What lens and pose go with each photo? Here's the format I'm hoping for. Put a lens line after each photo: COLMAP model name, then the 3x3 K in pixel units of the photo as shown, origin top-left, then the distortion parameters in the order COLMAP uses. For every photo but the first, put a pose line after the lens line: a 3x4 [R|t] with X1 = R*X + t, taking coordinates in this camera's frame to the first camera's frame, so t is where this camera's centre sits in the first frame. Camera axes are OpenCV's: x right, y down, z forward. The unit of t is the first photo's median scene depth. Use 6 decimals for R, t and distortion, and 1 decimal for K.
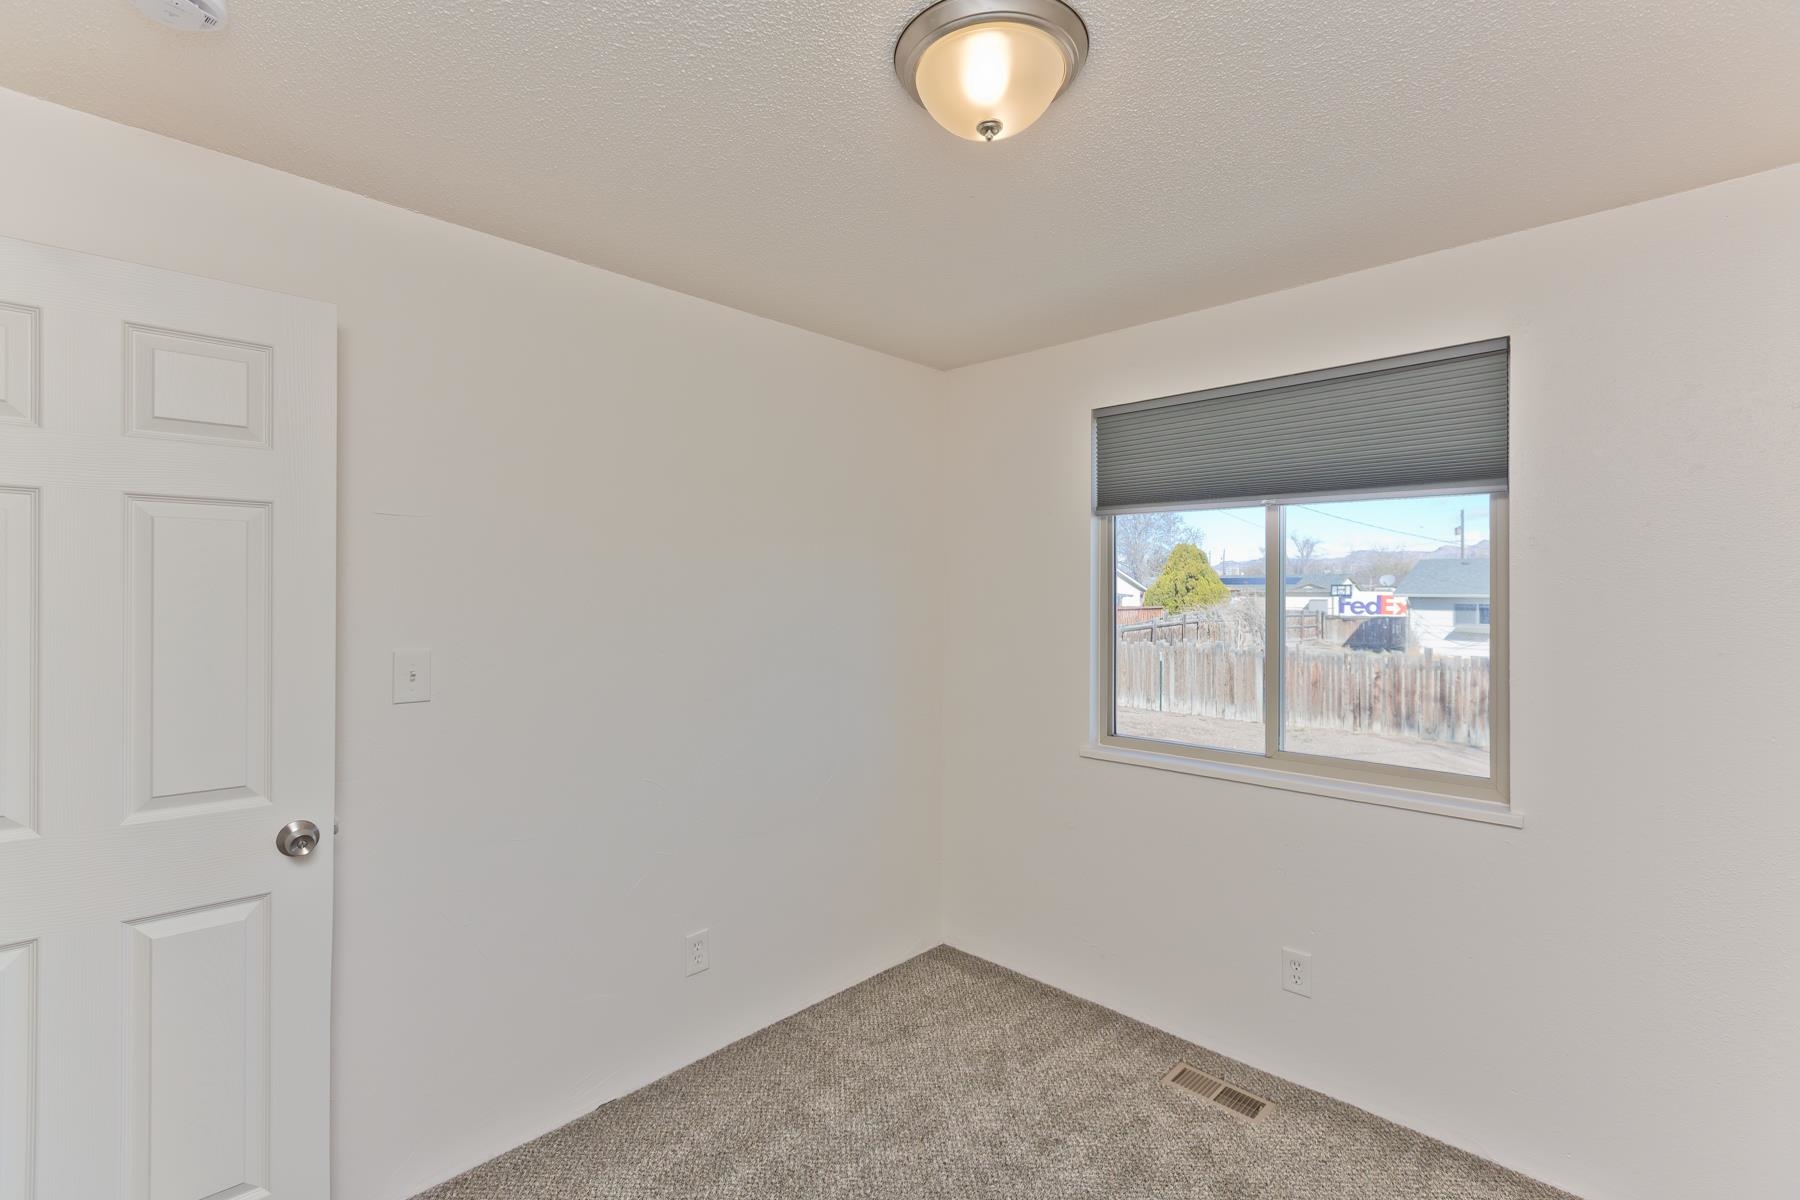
lens RADIAL K [[808.1, 0, 894.6], [0, 808.1, 590.5], [0, 0, 1]] dist [0.000325, -0.000388]
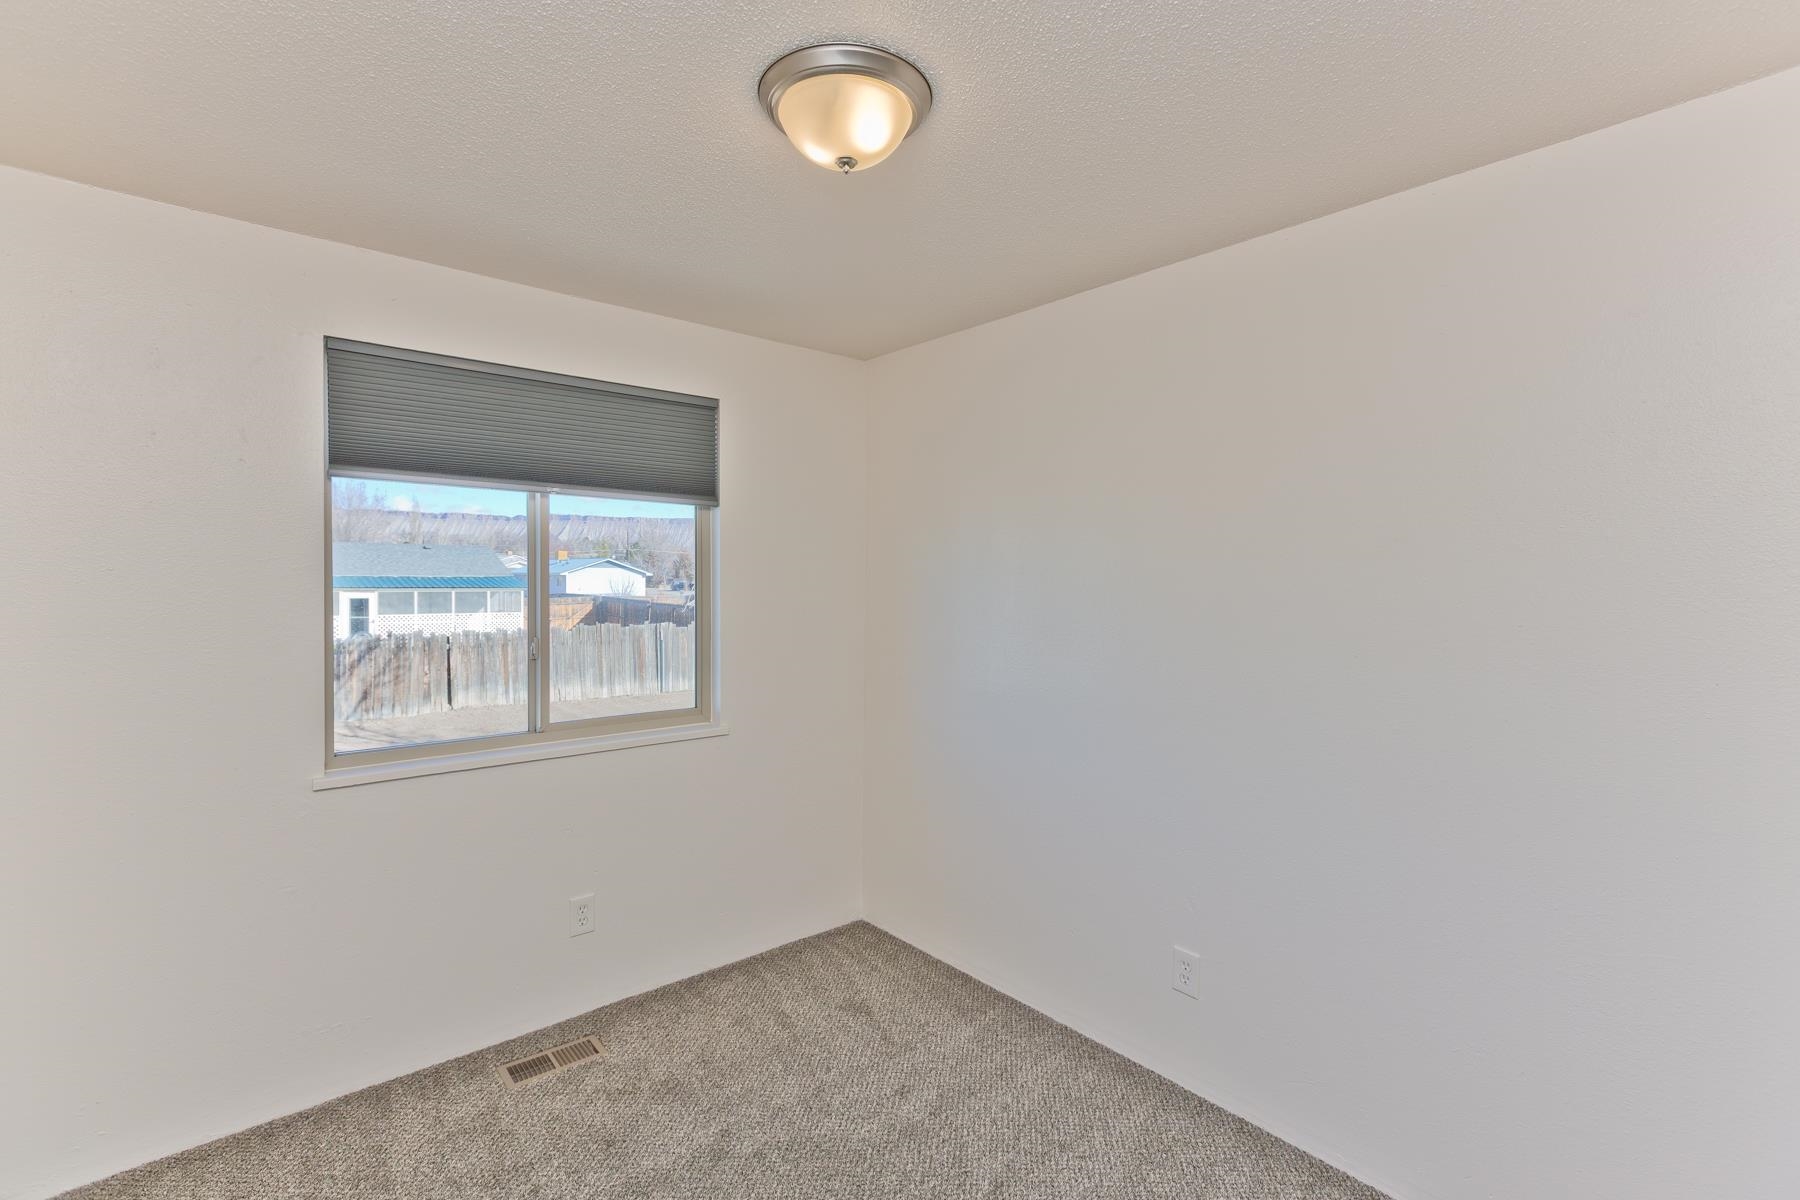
lens RADIAL K [[808.1, 0, 894.6], [0, 808.1, 590.5], [0, 0, 1]] dist [0.000325, -0.000388]
pose [[0.094660, -0.022251, 0.995261, -0.616797], [-0.002299, 0.999743, 0.022570, -0.003875], [-0.995507, -0.004424, 0.094585, 0.505912]]
